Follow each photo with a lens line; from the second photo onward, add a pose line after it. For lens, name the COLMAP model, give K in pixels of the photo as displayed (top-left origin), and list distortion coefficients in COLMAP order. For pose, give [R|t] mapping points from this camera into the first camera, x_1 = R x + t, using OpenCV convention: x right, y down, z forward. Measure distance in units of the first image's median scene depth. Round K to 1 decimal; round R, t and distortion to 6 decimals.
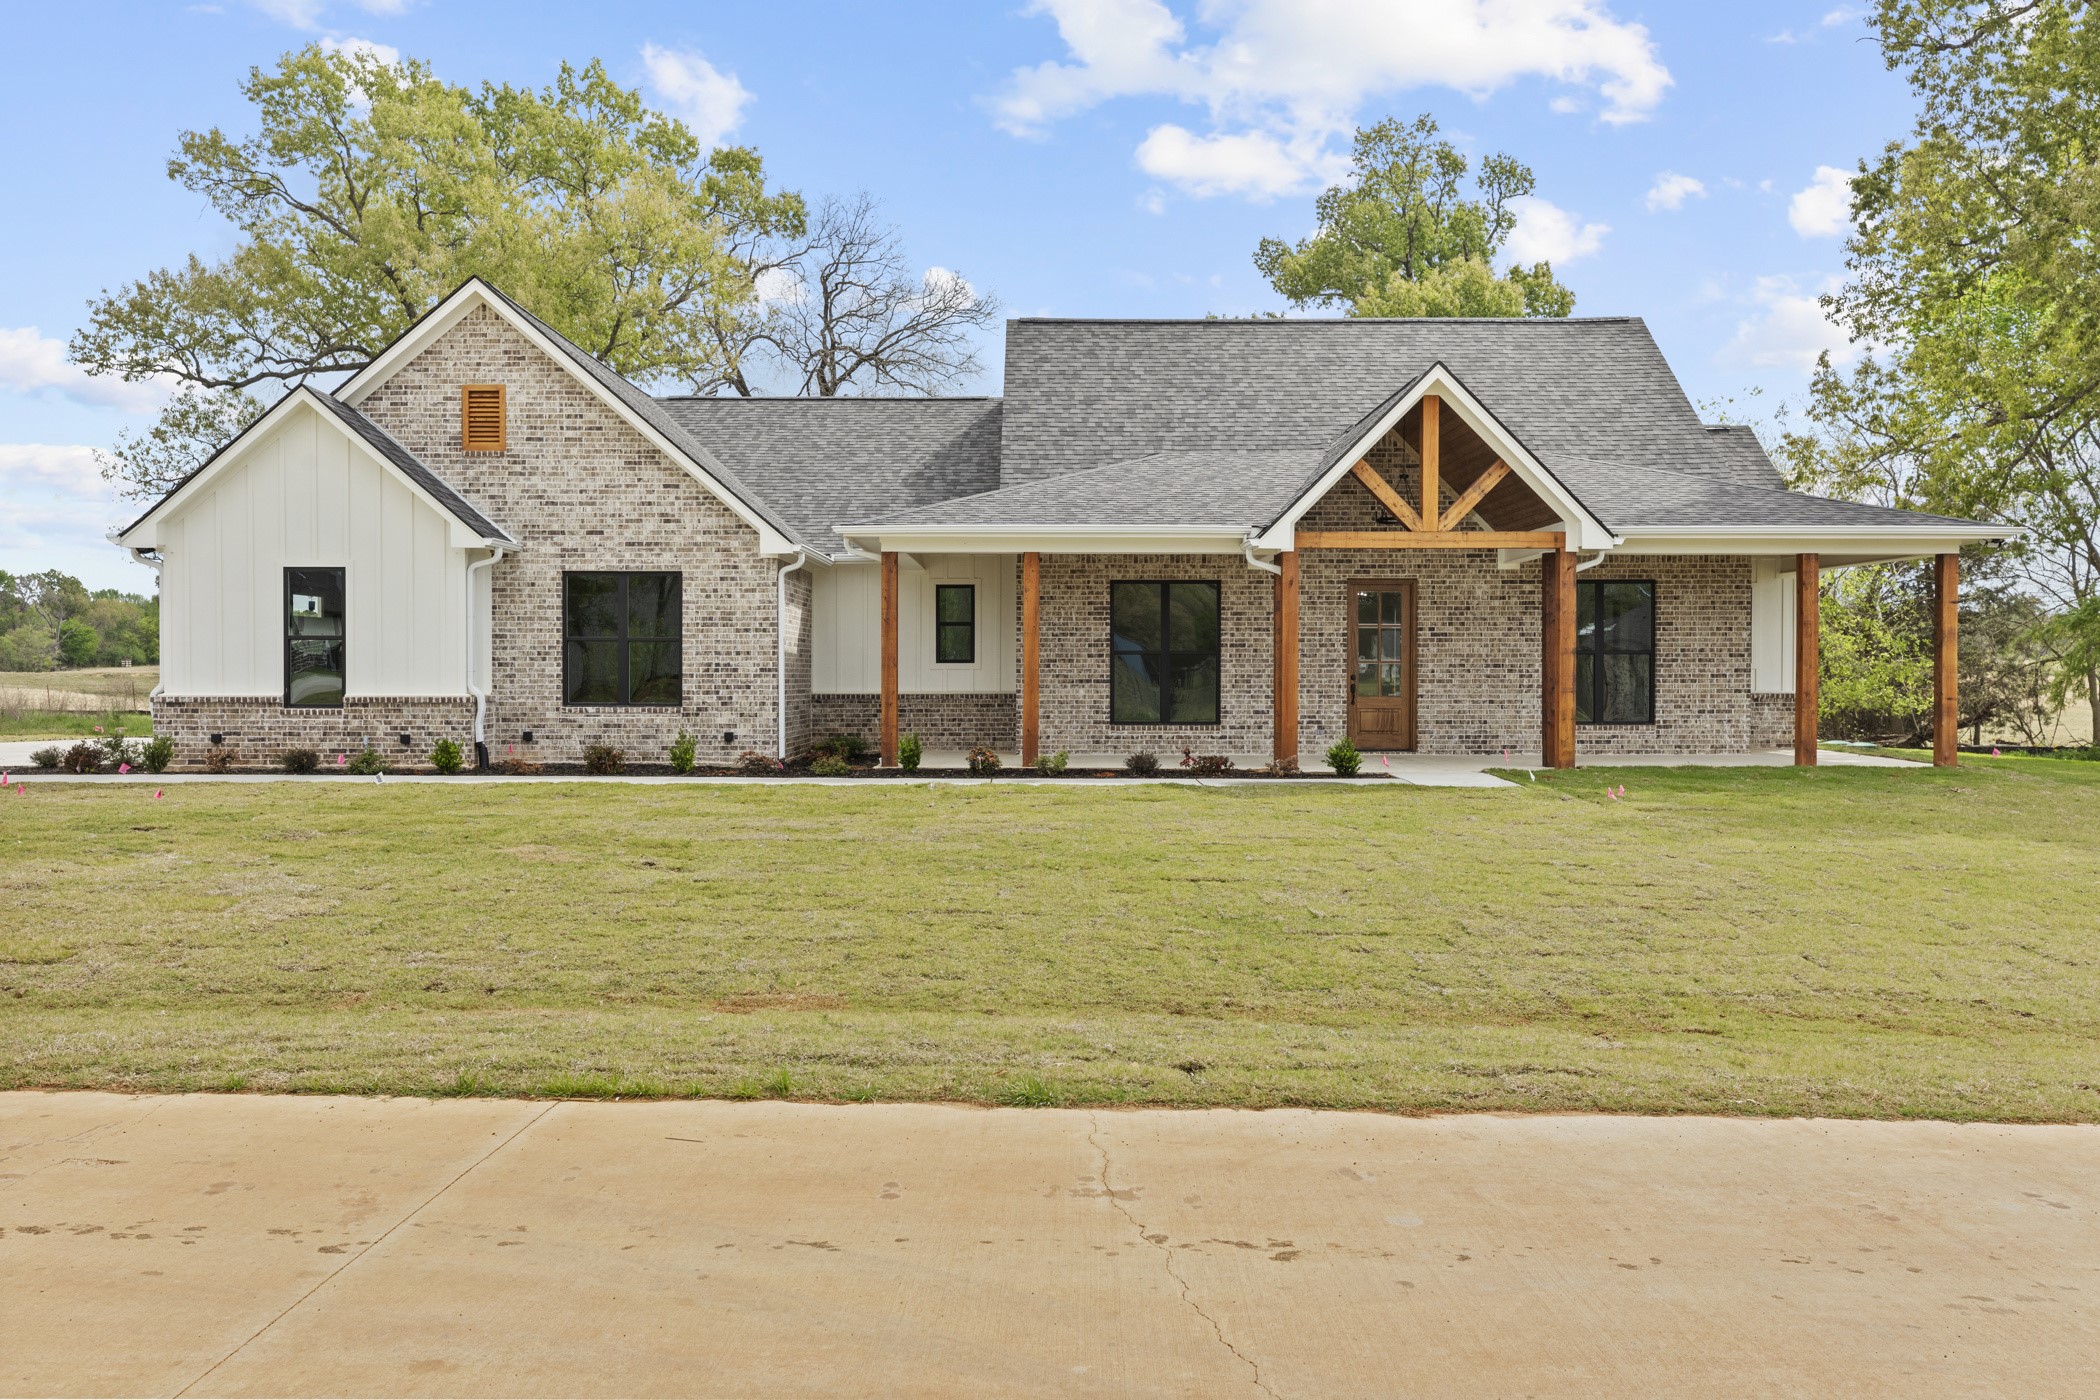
lens RADIAL K [[1694.0, 0, 1050.0], [0, 1694.0, 700.0], [0, 0, 1]] dist [0.007296, 0.000724]
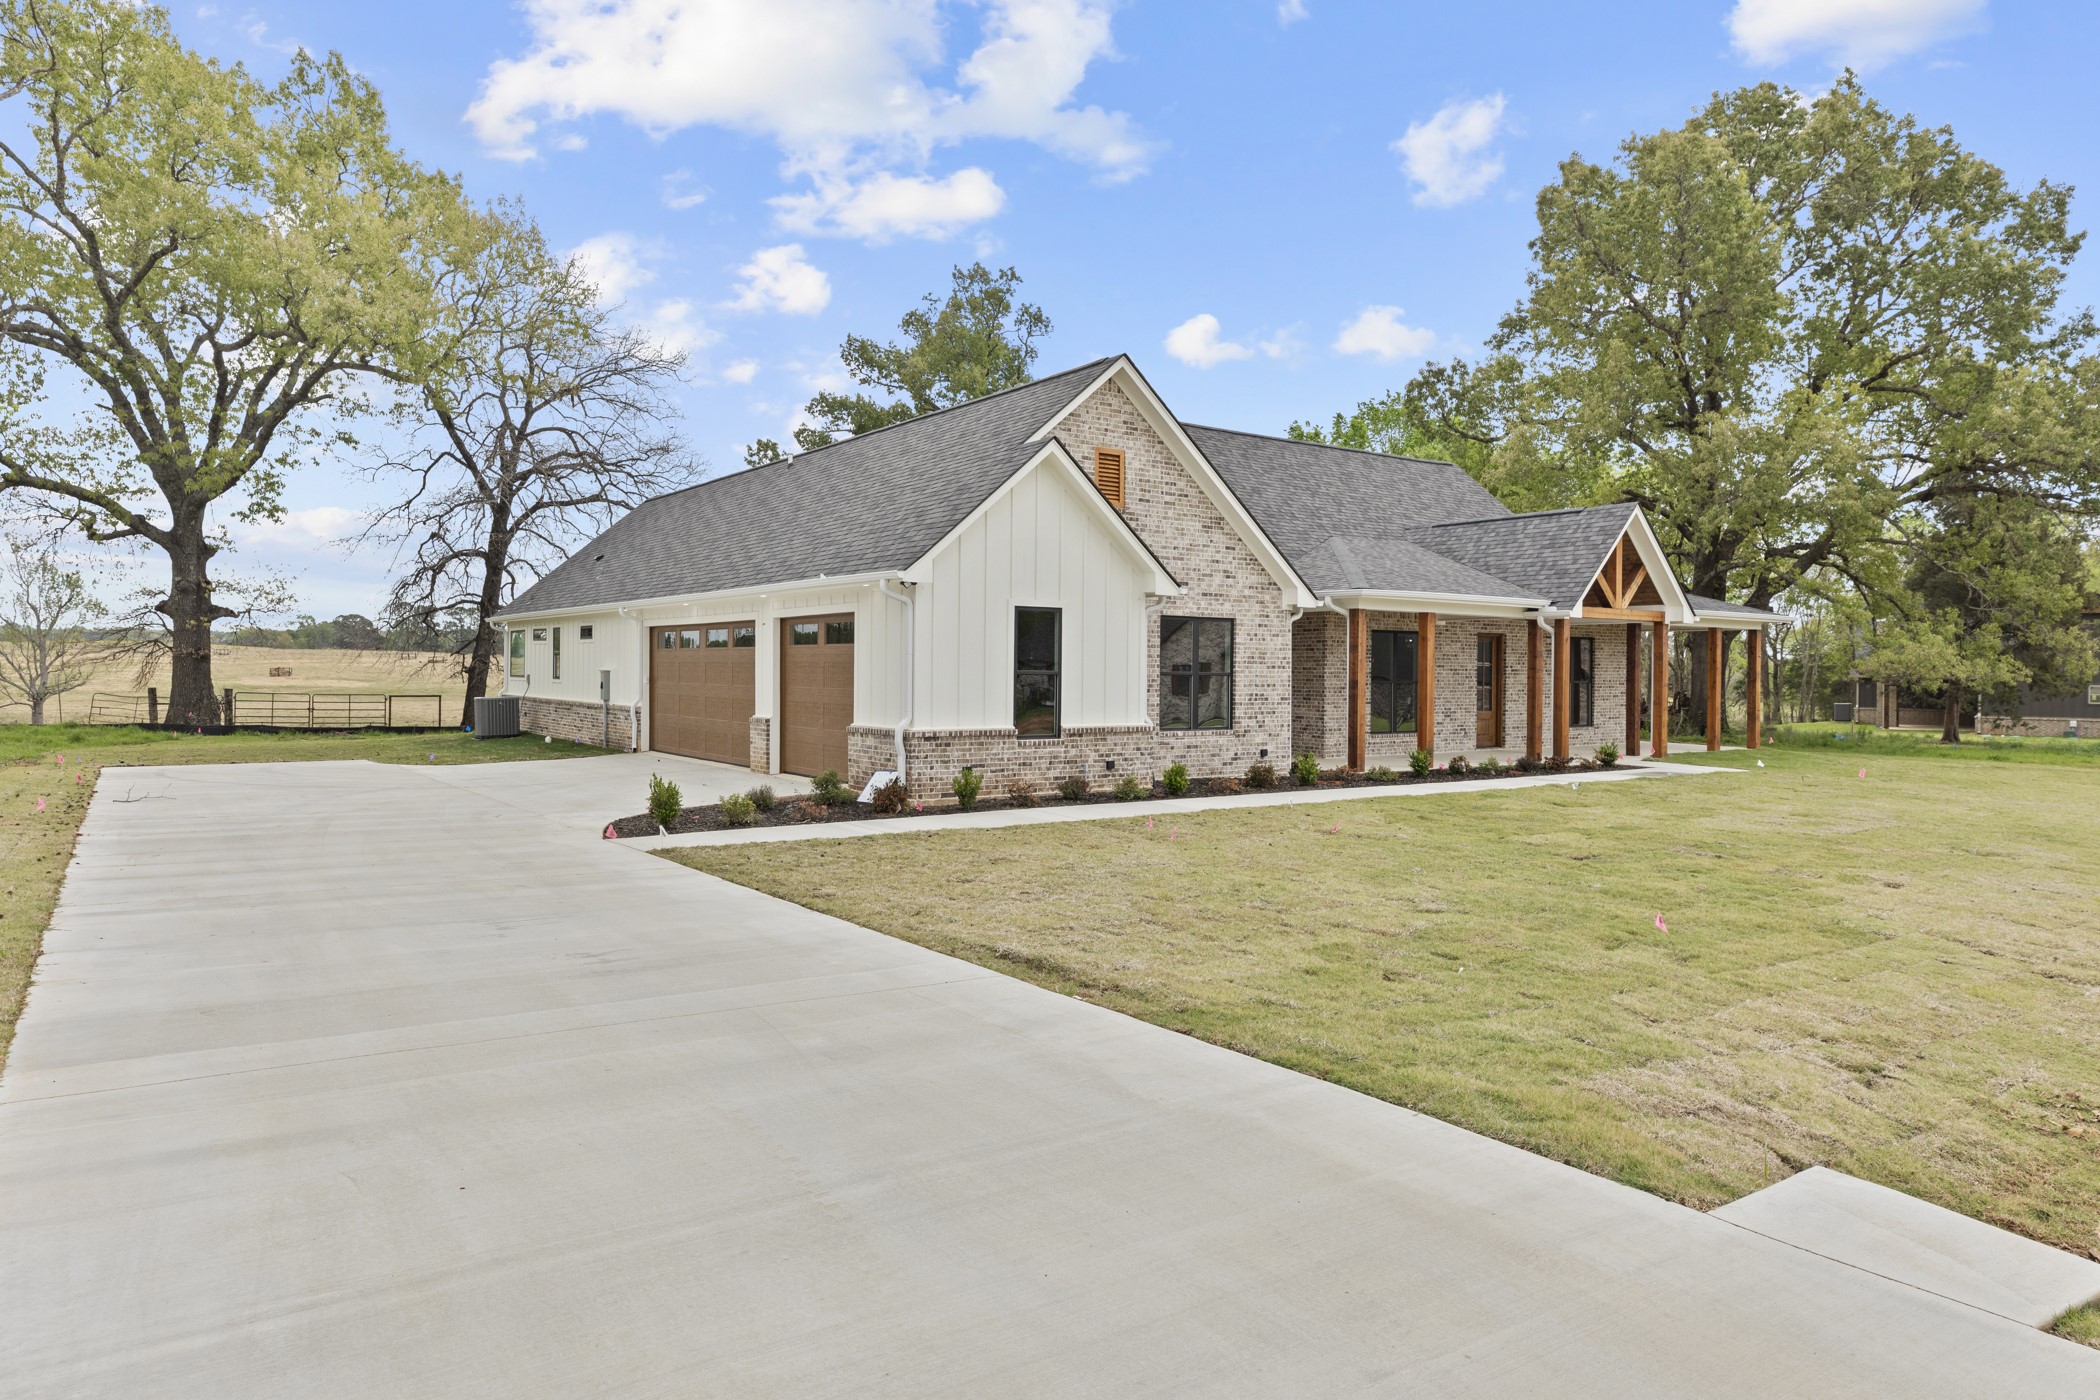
lens RADIAL K [[1319.6, 0, 1050.0], [0, 1319.6, 700.0], [0, 0, 1]] dist [-0.001115, -0.000010]
pose [[0.808999, -0.008508, 0.587748, -0.808367], [0.004812, 0.999958, 0.007851, -0.023237], [-0.587790, -0.003523, 0.809006, 0.283631]]
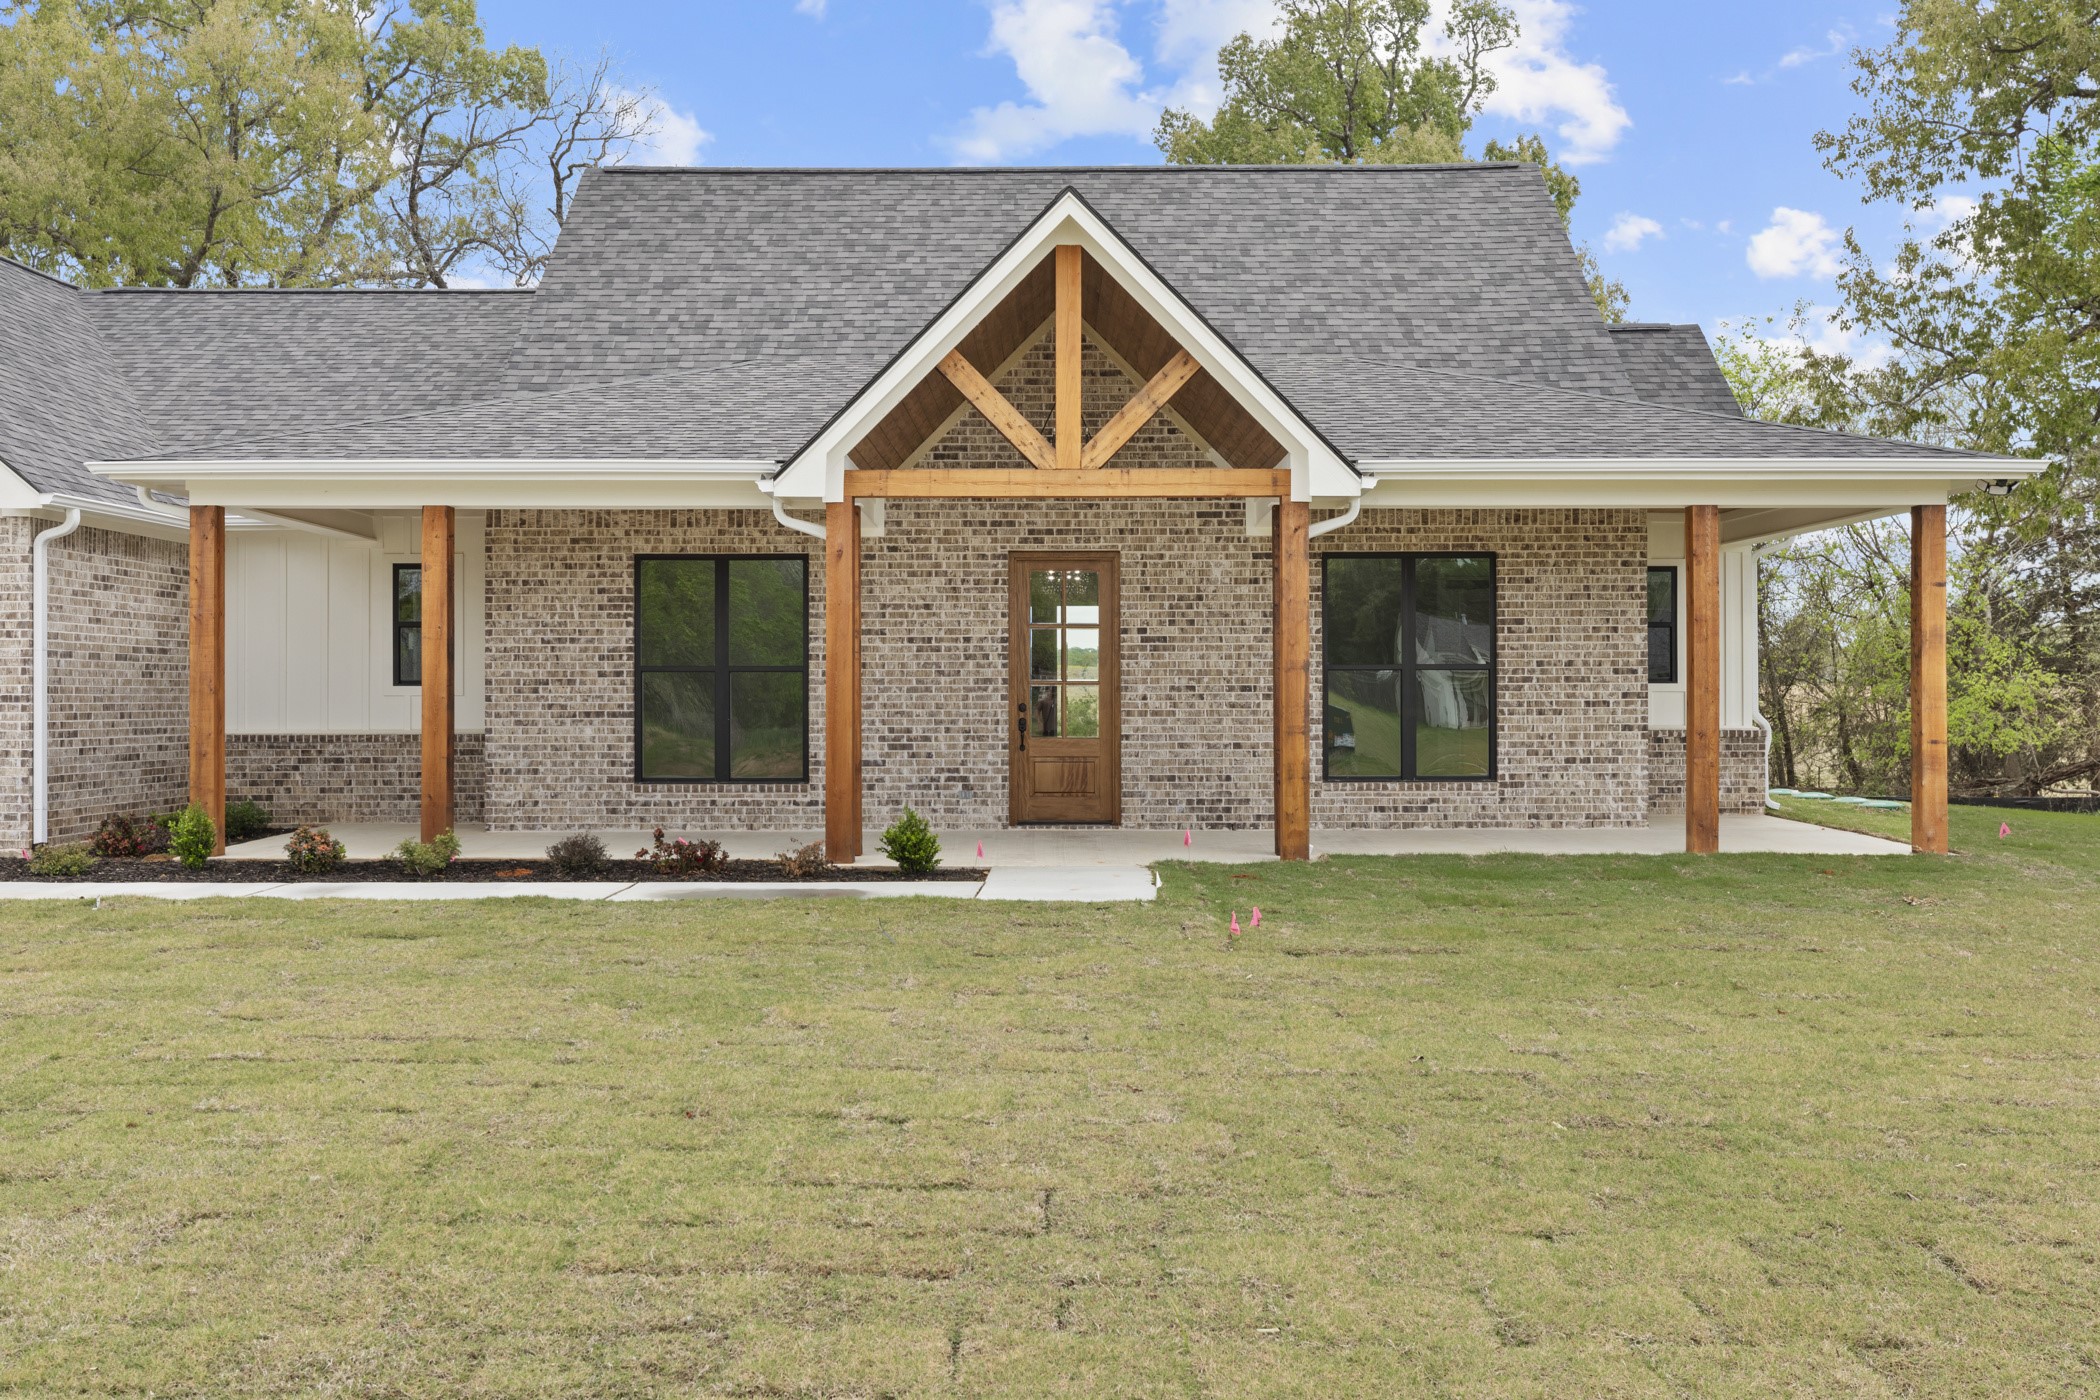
lens RADIAL K [[2085.3, 0, 1050.0], [0, 2085.3, 700.0], [0, 0, 1]] dist [0.006556, 0.002348]
pose [[0.999994, -0.002062, -0.002674, 0.192807], [0.002028, 0.999920, -0.012460, -0.006450], [0.002700, 0.012455, 0.999919, 0.222838]]
